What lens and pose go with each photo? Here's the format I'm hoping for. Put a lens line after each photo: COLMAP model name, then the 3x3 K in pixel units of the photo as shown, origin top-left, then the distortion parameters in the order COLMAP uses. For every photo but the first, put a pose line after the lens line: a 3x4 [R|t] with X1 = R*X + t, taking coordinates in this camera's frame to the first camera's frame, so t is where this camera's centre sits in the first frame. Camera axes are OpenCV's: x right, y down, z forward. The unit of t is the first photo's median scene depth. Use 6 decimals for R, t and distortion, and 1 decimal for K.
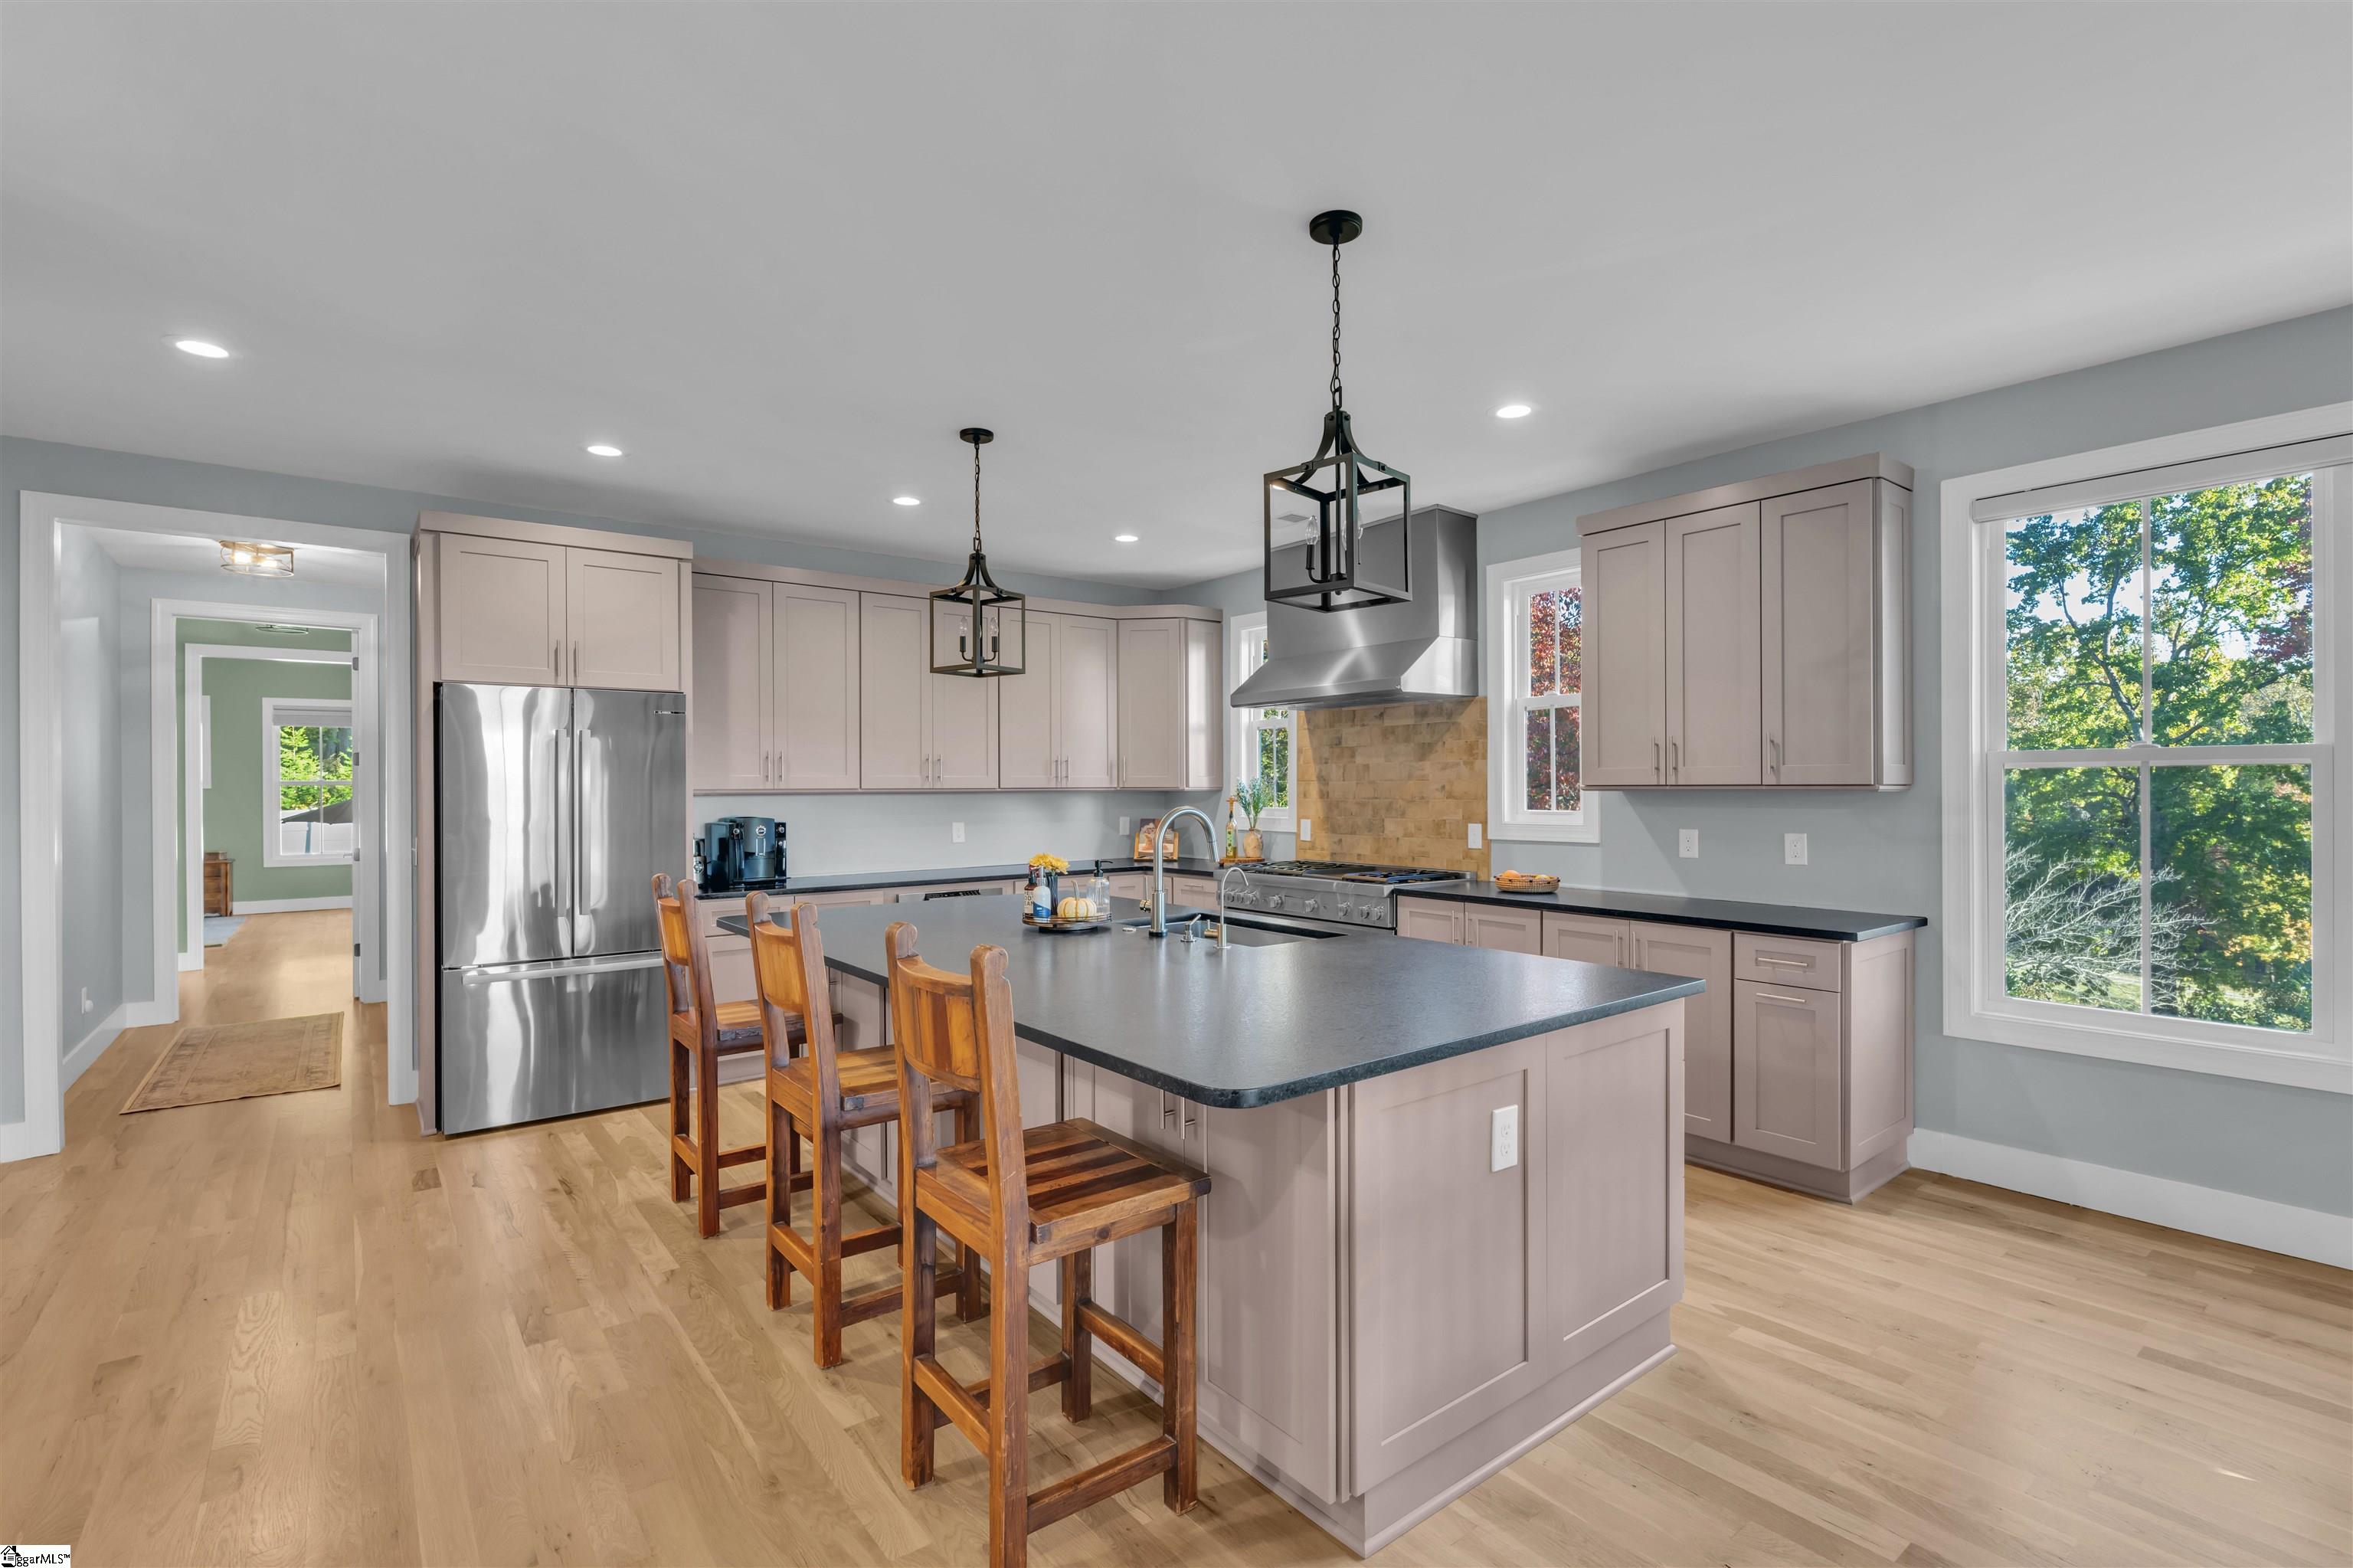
lens RADIAL K [[1057.9, 0, 1161.0], [0, 1057.9, 782.0], [0, 0, 1]] dist [-0.005640, -0.000396]
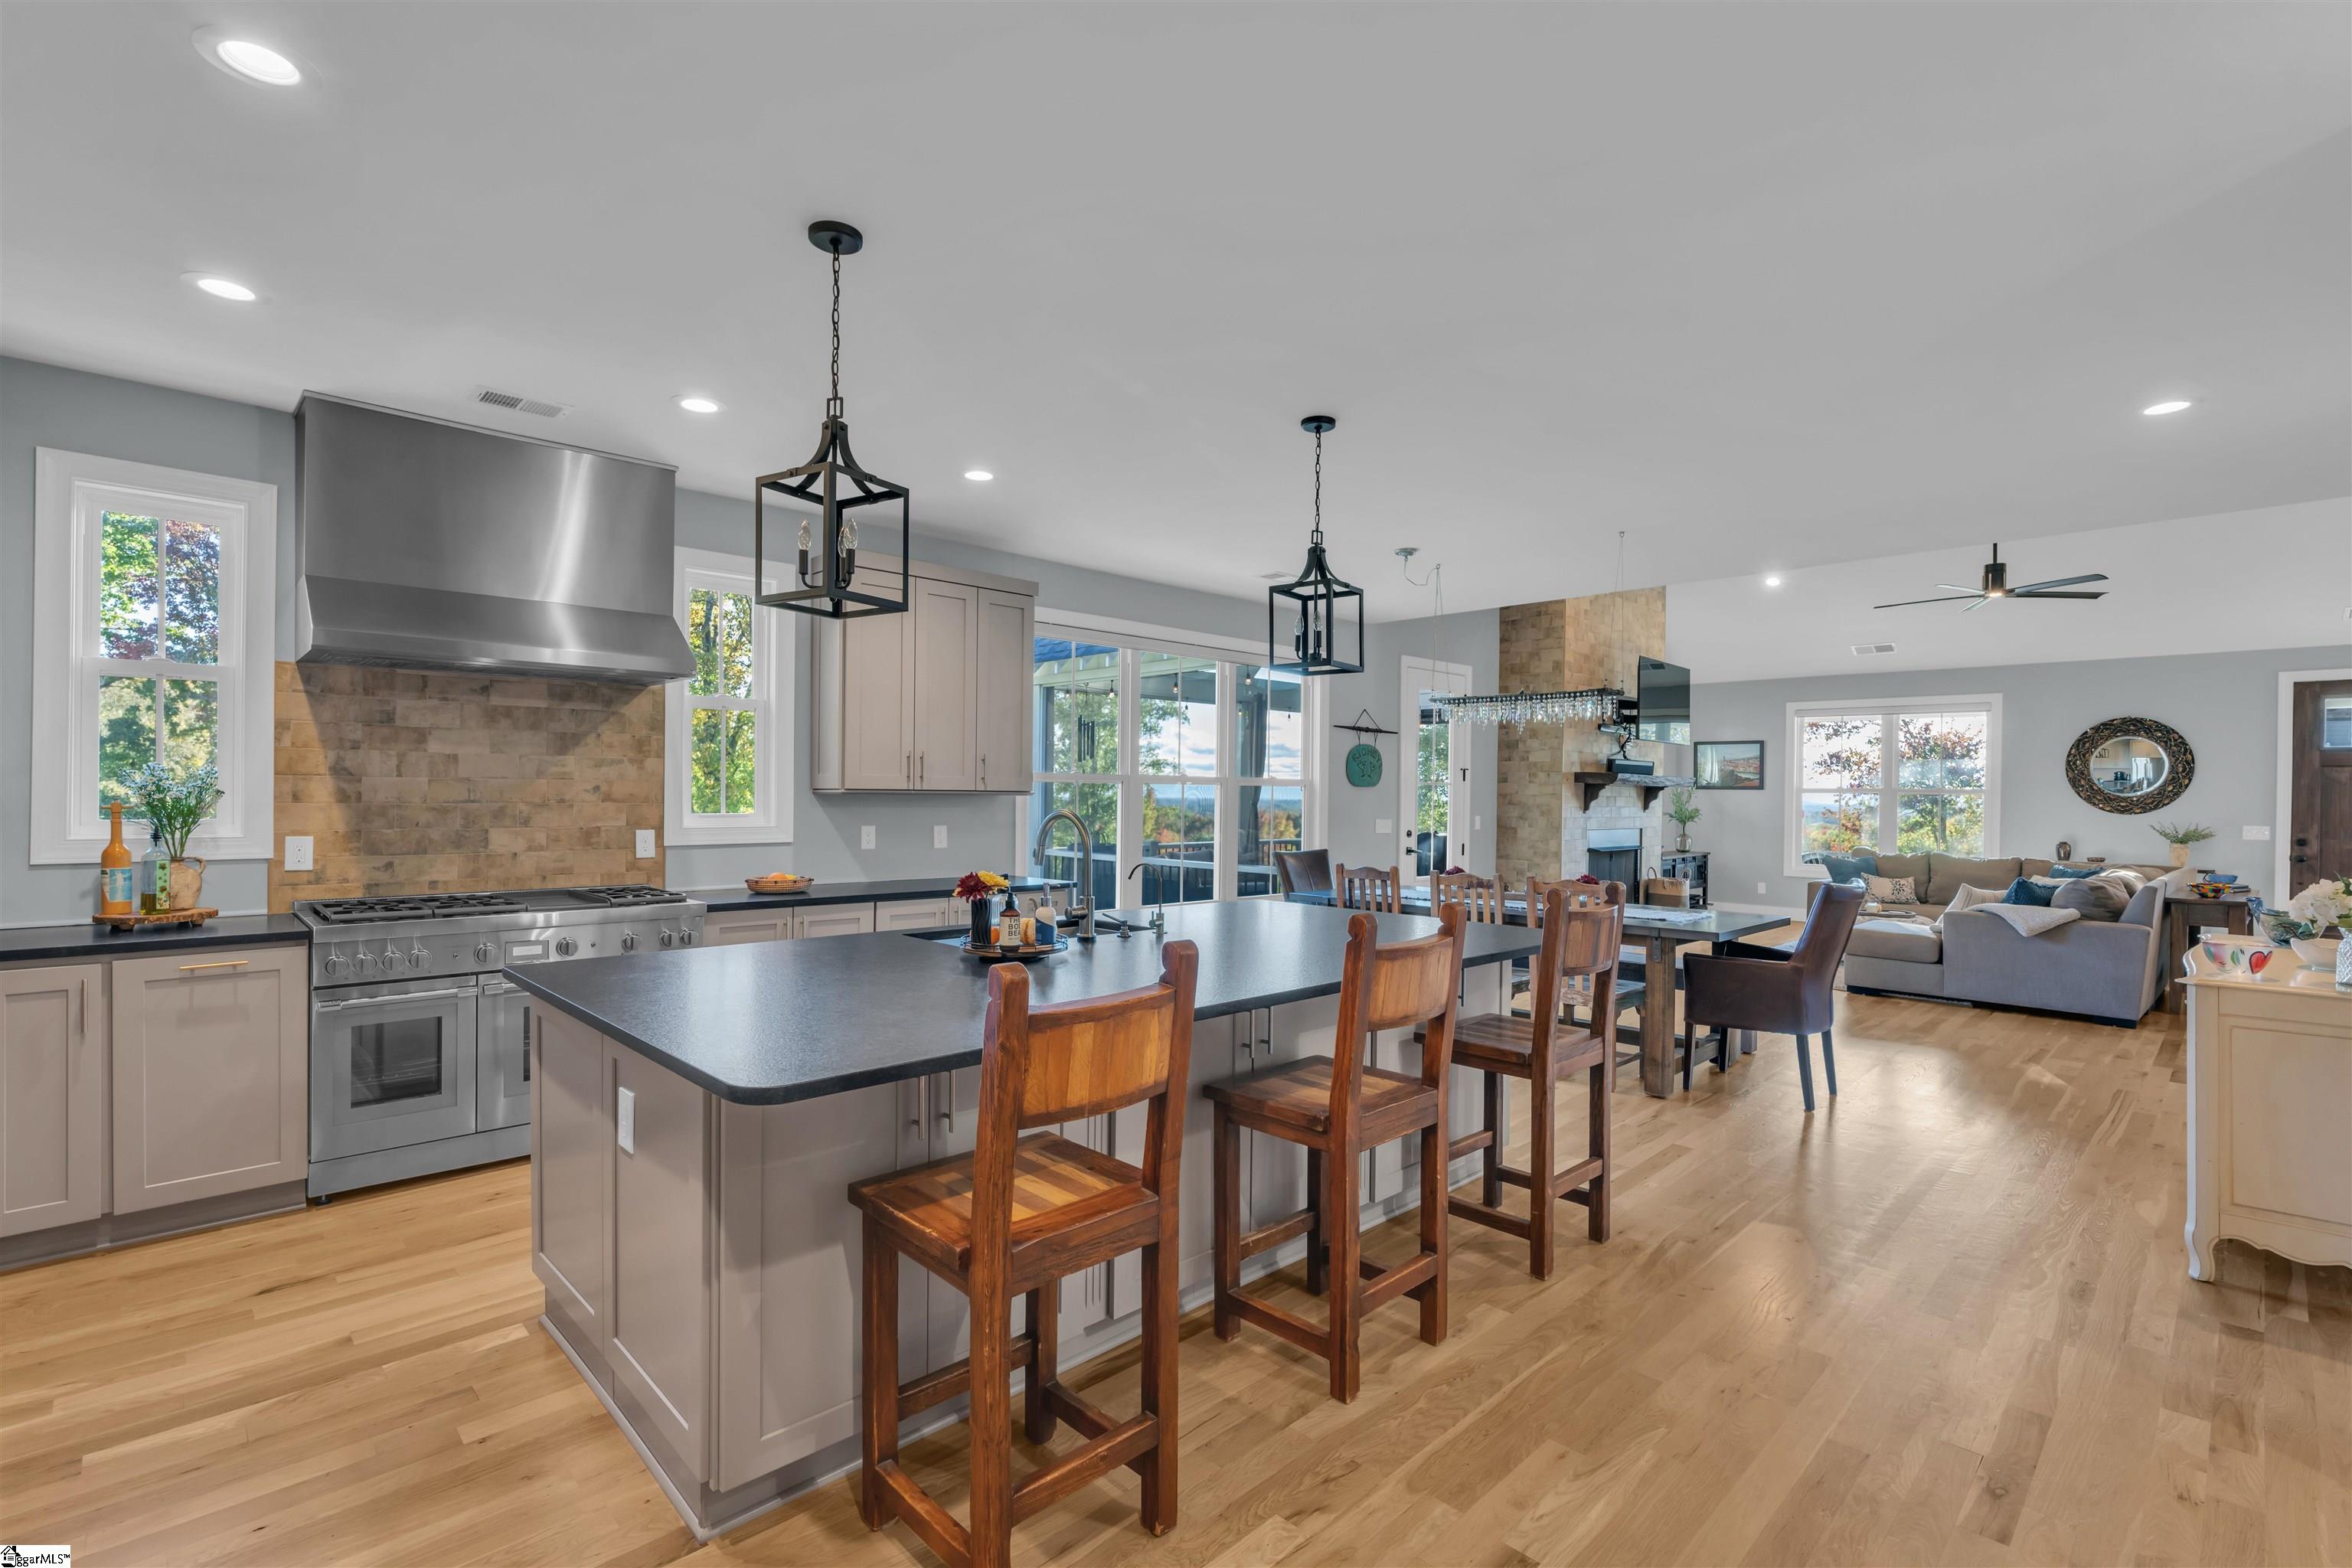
lens RADIAL K [[1042.0, 0, 1190.1], [0, 1042.0, 796.5], [0, 0, 1]] dist [-0.000738, -0.000583]
pose [[-0.115327, 0.000894, 0.993327, -0.603714], [-0.013511, 0.999906, -0.002468, 0.007320], [-0.993236, -0.013705, -0.115304, 0.625950]]
